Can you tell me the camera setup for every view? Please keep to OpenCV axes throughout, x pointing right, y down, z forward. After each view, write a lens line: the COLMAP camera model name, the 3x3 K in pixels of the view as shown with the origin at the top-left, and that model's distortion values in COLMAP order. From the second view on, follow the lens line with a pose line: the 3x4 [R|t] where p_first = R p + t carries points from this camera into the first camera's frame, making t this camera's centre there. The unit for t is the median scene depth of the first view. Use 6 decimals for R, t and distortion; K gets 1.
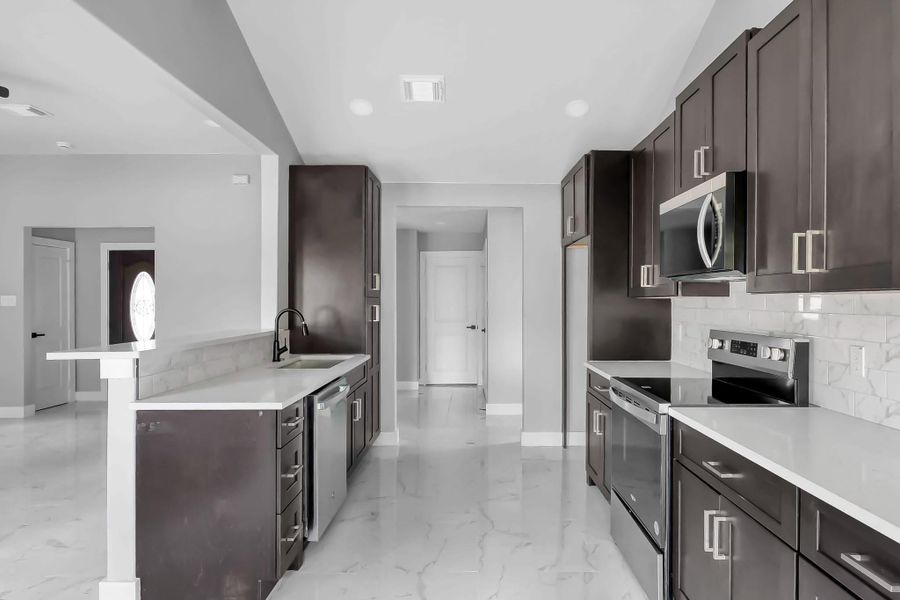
lens RADIAL K [[517.6, 0, 481.1], [0, 517.6, 299.9], [0, 0, 1]] dist [0.008291, 0.001094]
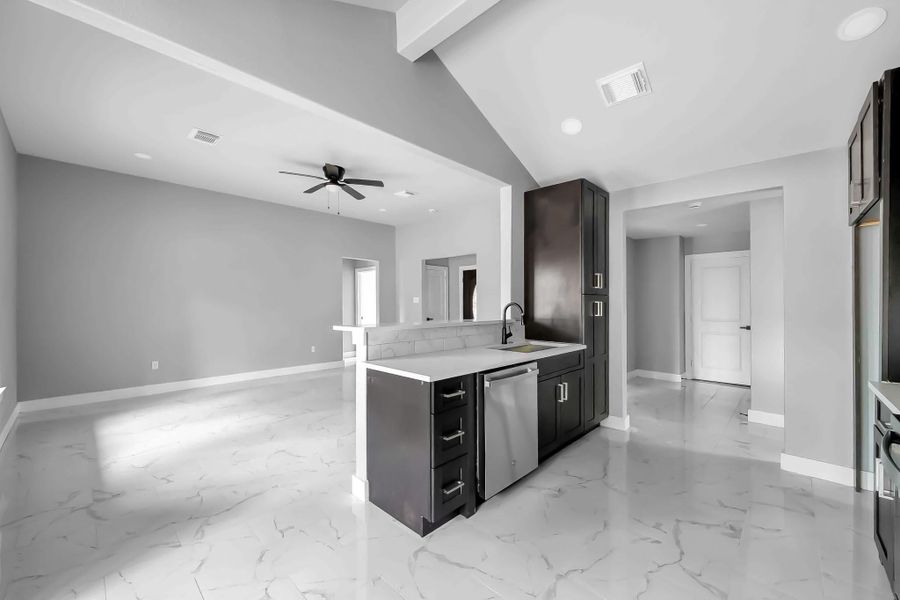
lens RADIAL K [[360.7, 0, 451.4], [0, 360.7, 302.1], [0, 0, 1]] dist [0.006150, 0.000121]
pose [[0.714439, 0.001515, -0.699697, 0.140573], [-0.003054, 0.999995, -0.000954, 0.015482], [0.699692, 0.002819, 0.714440, 0.260756]]
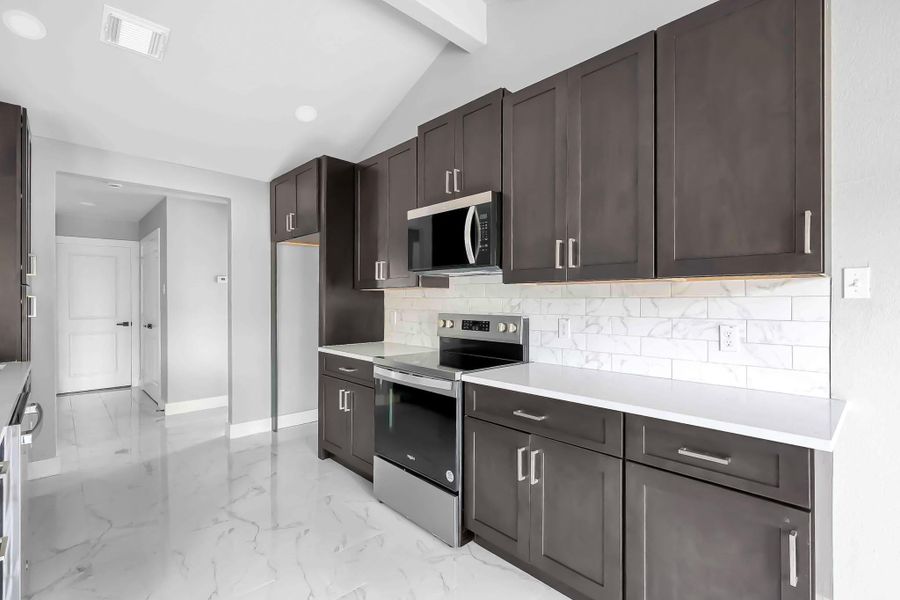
lens RADIAL K [[418.3, 0, 444.8], [0, 418.3, 299.0], [0, 0, 1]] dist [0.005286, -0.000748]
pose [[0.747904, -0.001736, 0.663805, -0.188819], [-0.000371, 0.999995, 0.003034, 0.014297], [-0.663807, -0.002515, 0.747899, 0.165963]]
